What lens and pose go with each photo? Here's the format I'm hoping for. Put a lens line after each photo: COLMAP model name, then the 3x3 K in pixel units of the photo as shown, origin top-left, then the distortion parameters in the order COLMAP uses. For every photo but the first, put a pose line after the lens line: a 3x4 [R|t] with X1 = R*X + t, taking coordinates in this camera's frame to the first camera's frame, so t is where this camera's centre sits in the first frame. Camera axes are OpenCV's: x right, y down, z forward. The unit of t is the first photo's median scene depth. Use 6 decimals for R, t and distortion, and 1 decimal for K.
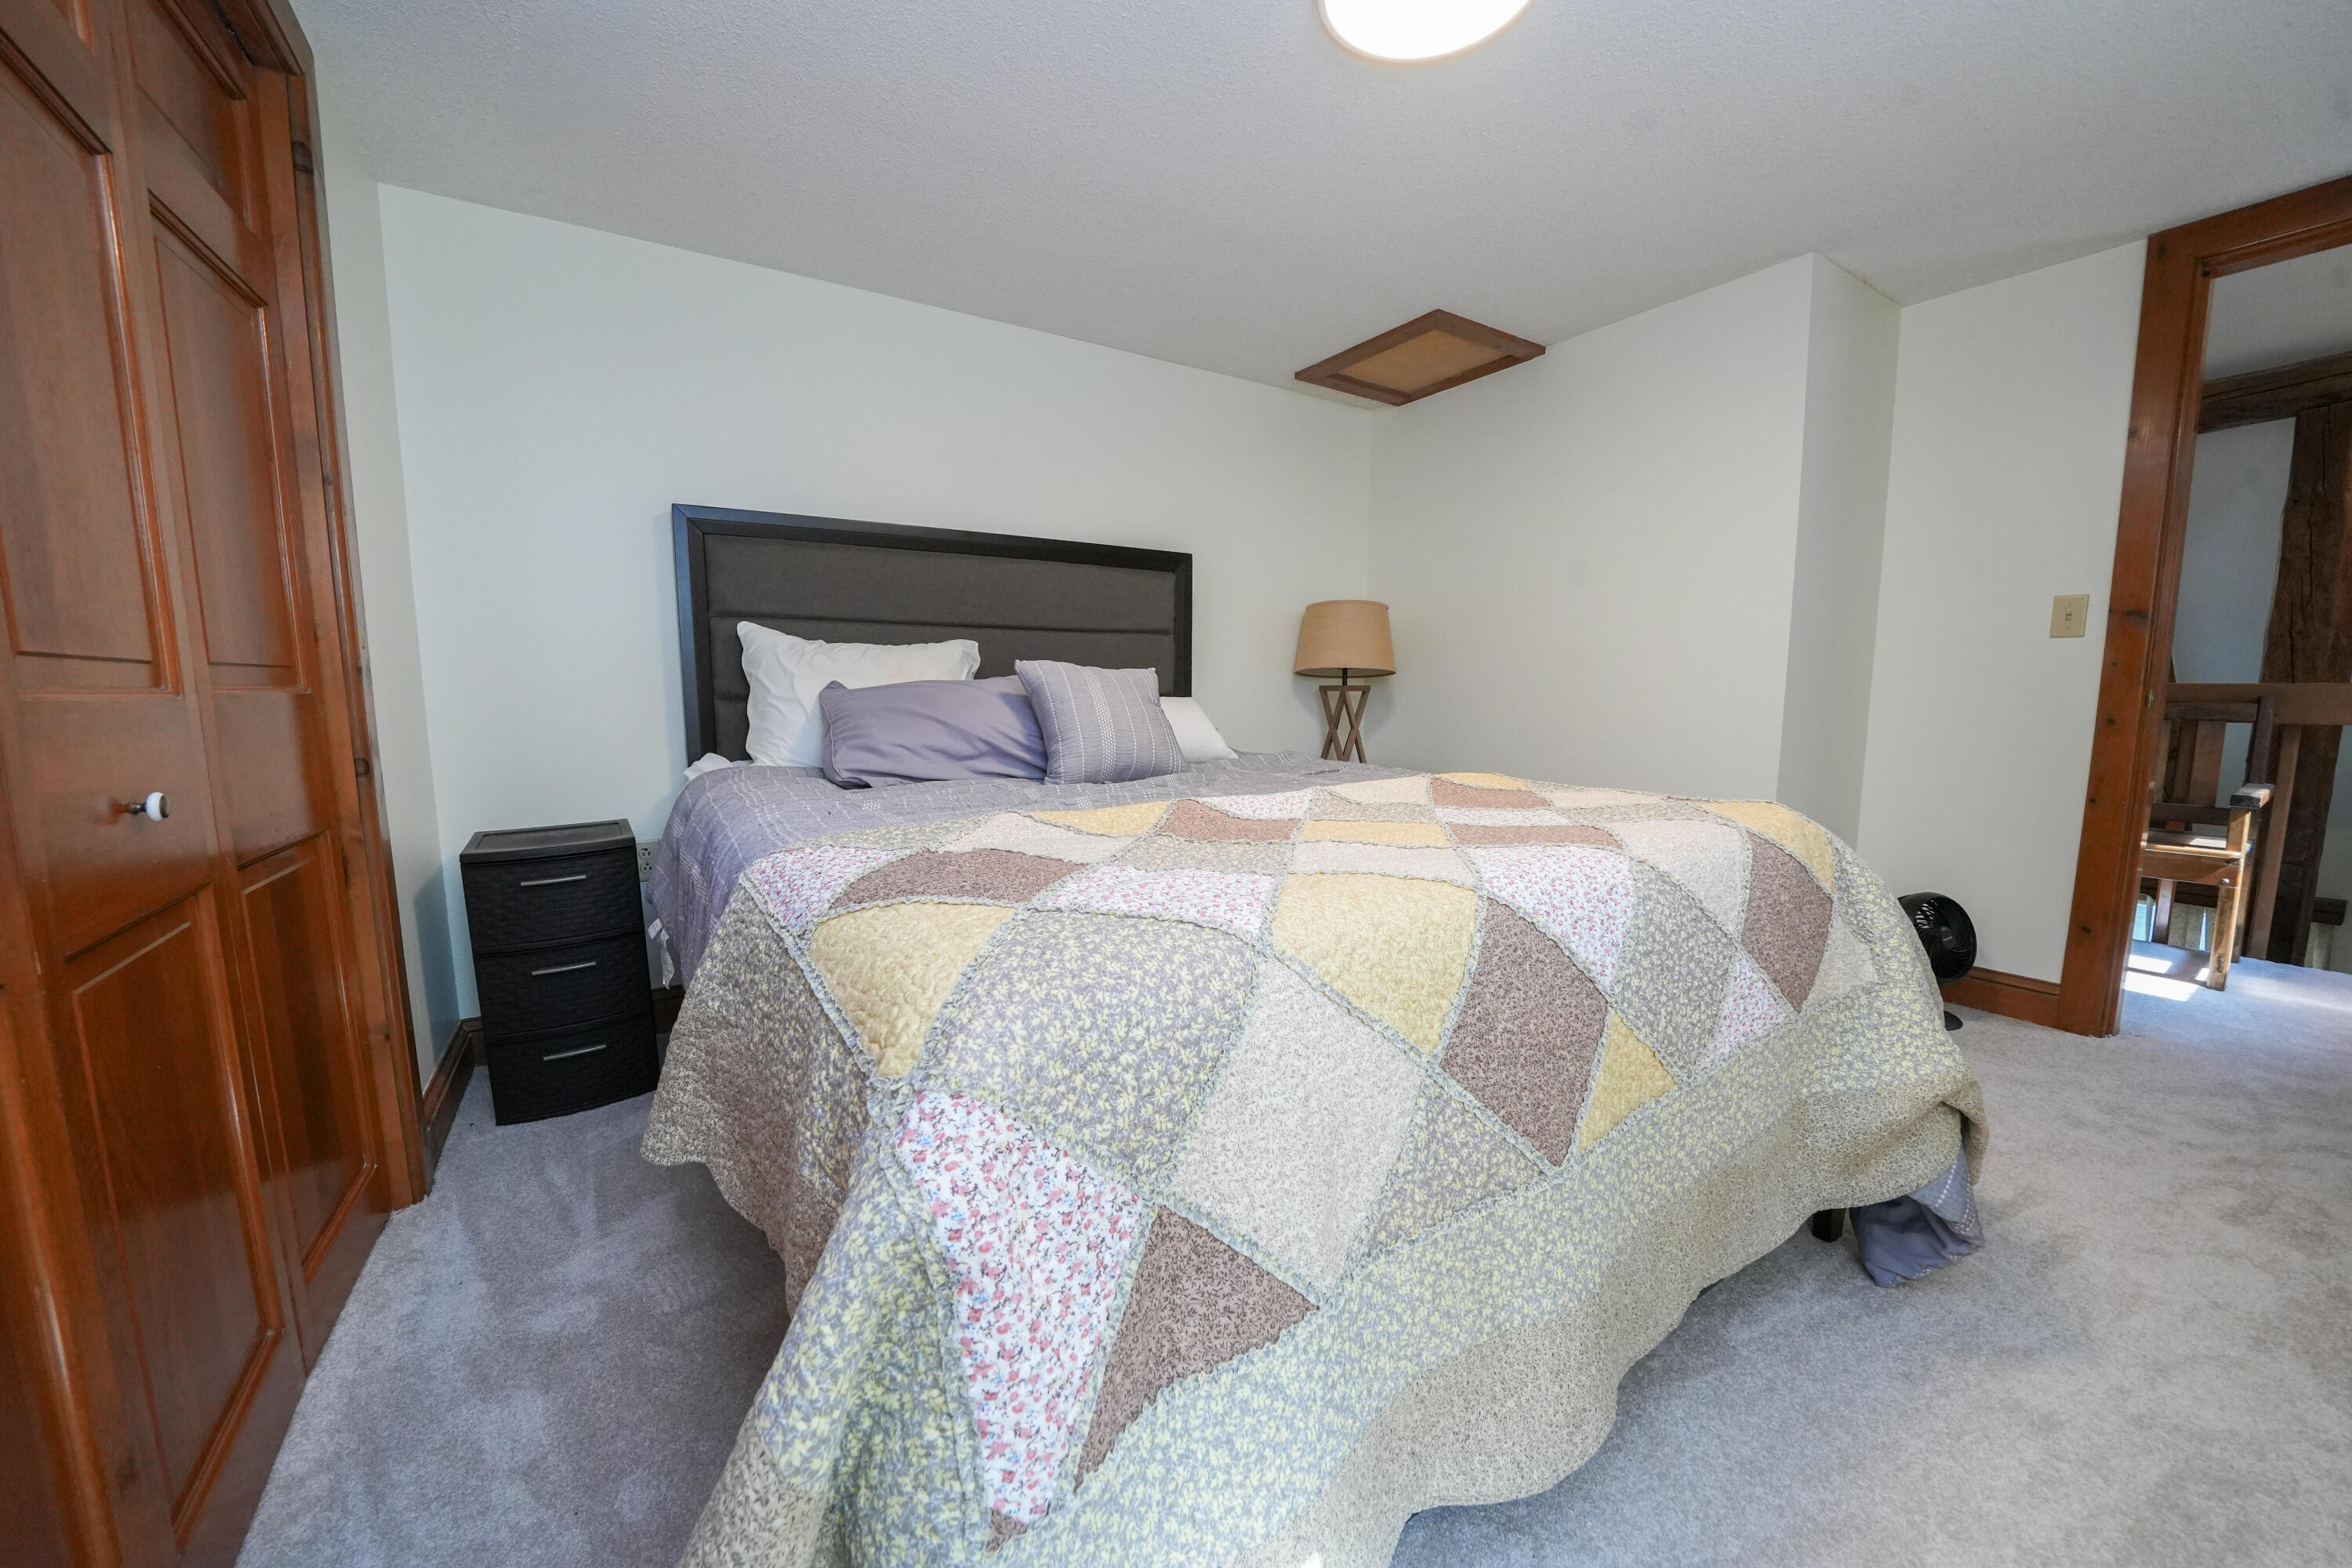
lens RADIAL K [[814.8, 0, 1176.0], [0, 814.8, 784.0], [0, 0, 1]] dist [-0.021716, 0.000004]
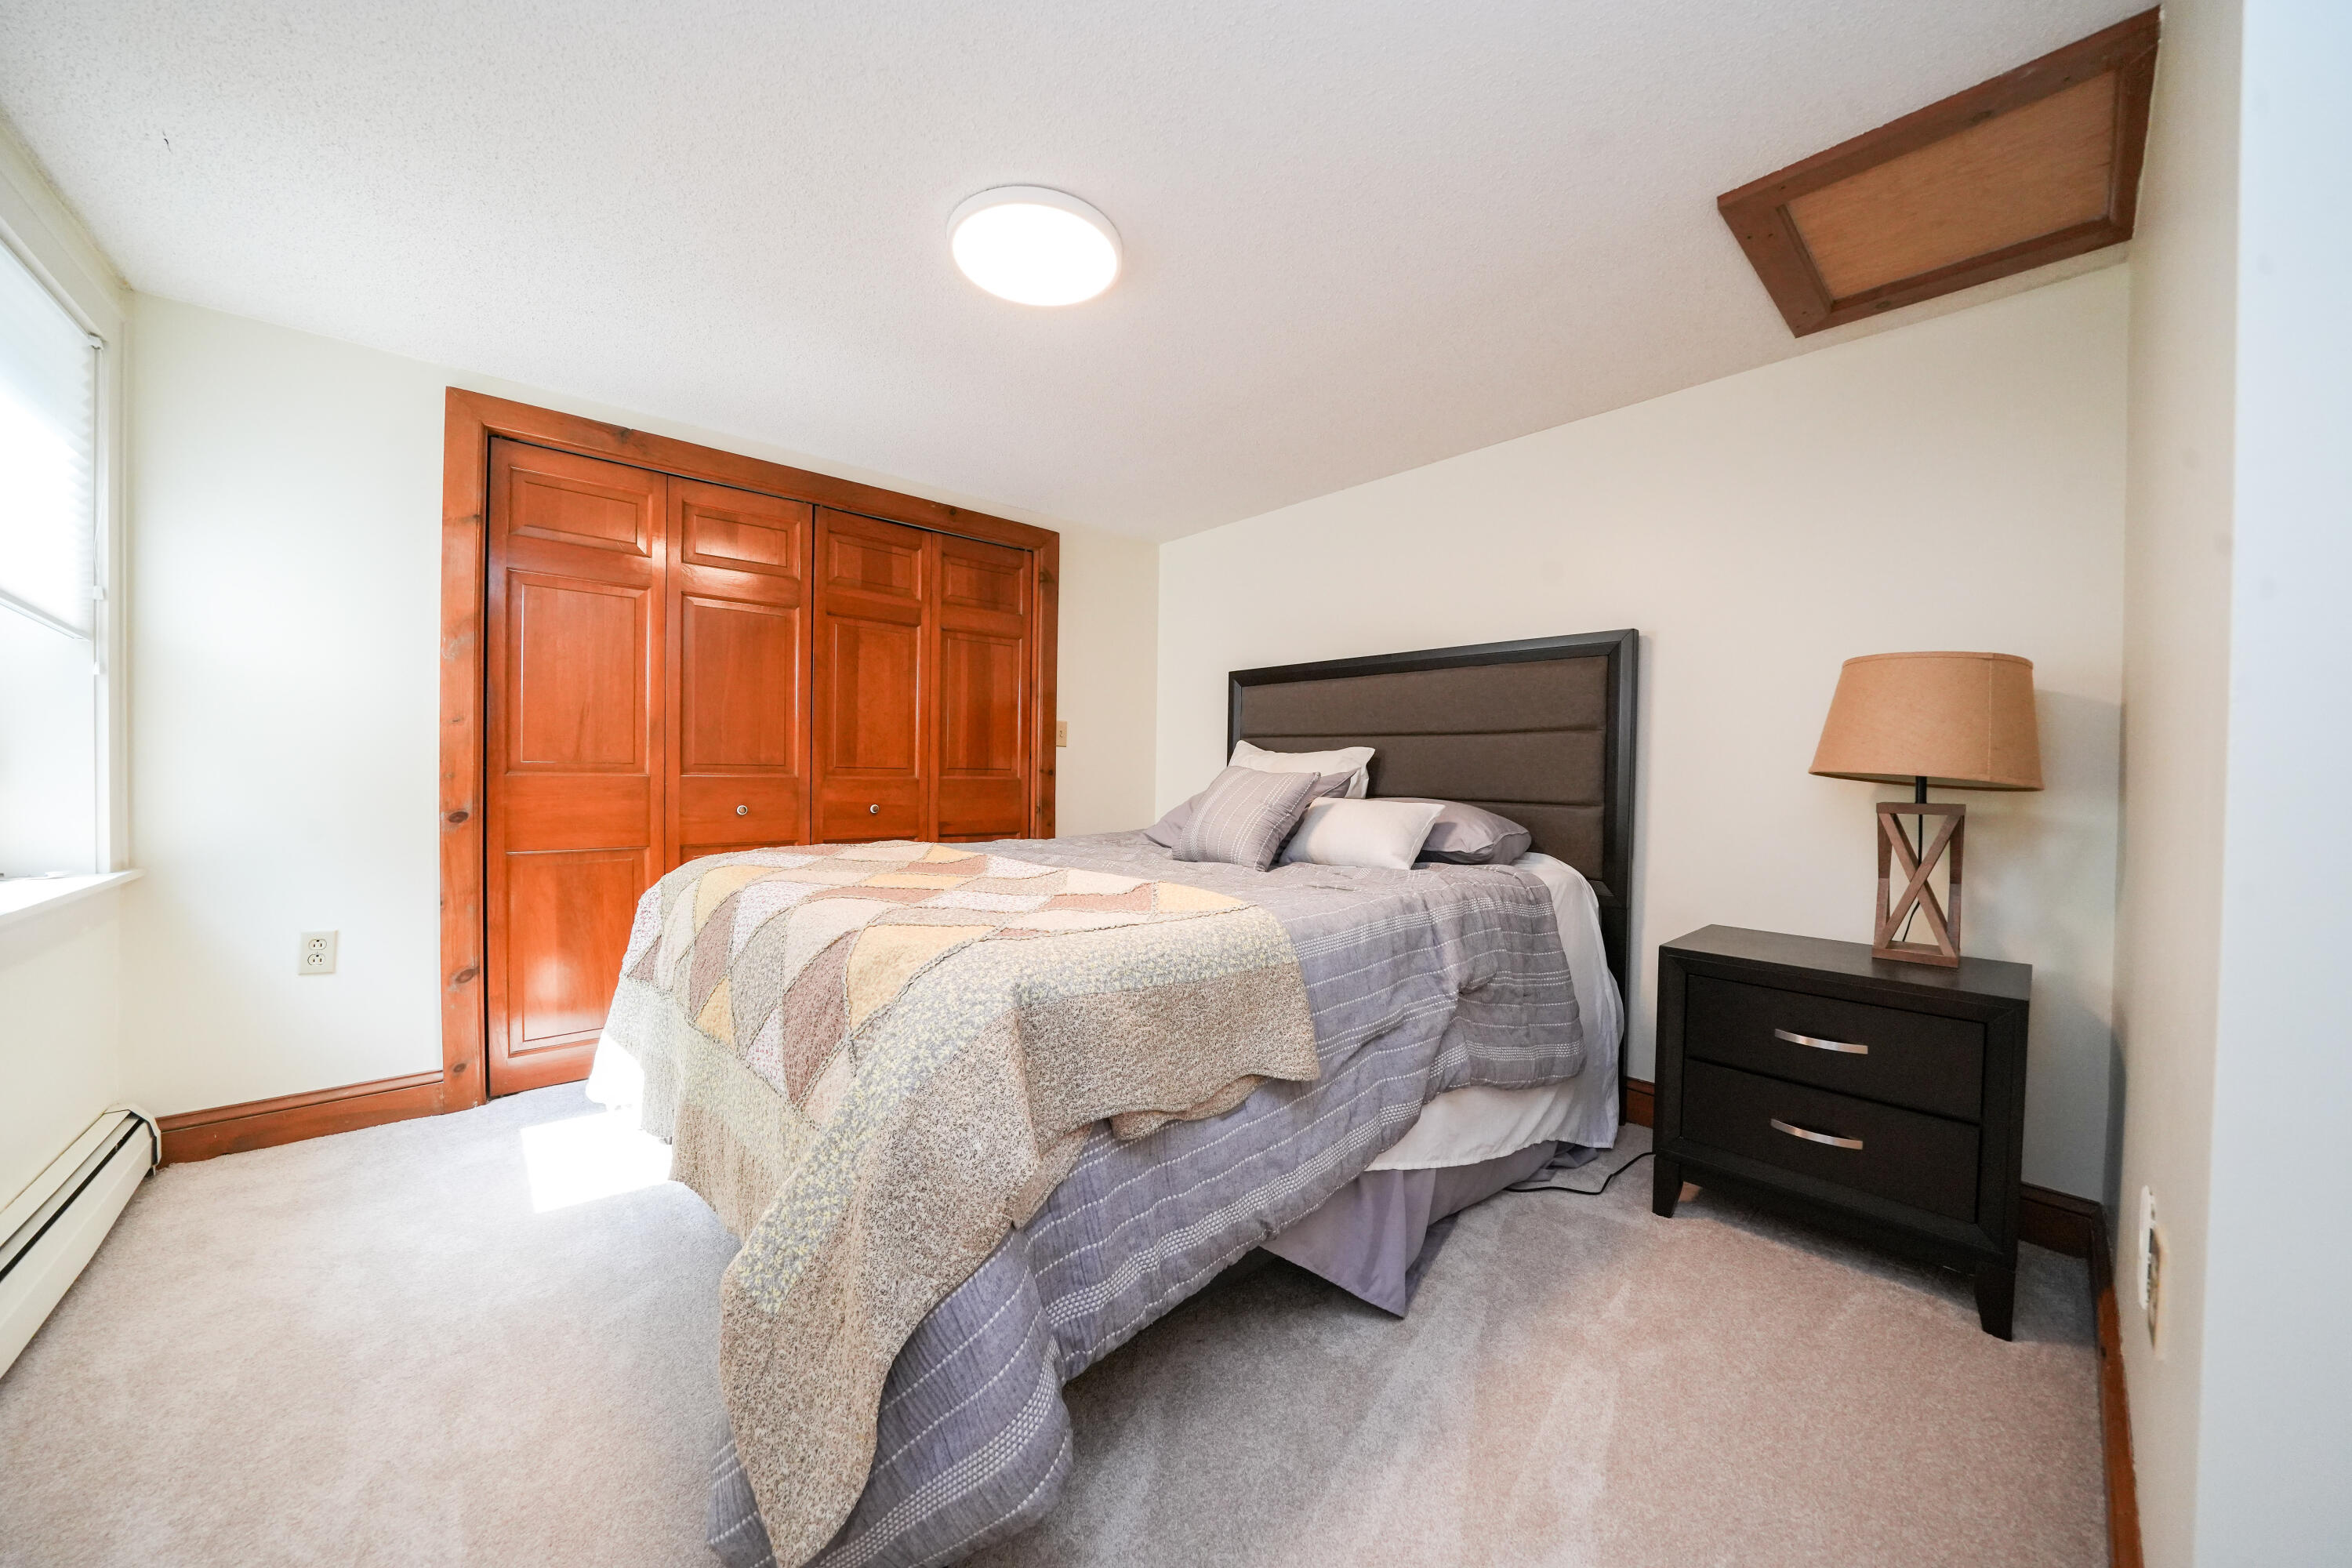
lens RADIAL K [[814.8, 0, 1176.0], [0, 814.8, 784.0], [0, 0, 1]] dist [-0.021716, 0.000004]
pose [[0.129575, 0.017943, -0.991407, 0.742881], [-0.138545, 0.990356, -0.000183, -0.070637], [0.981843, 0.137378, 0.130811, 0.475019]]
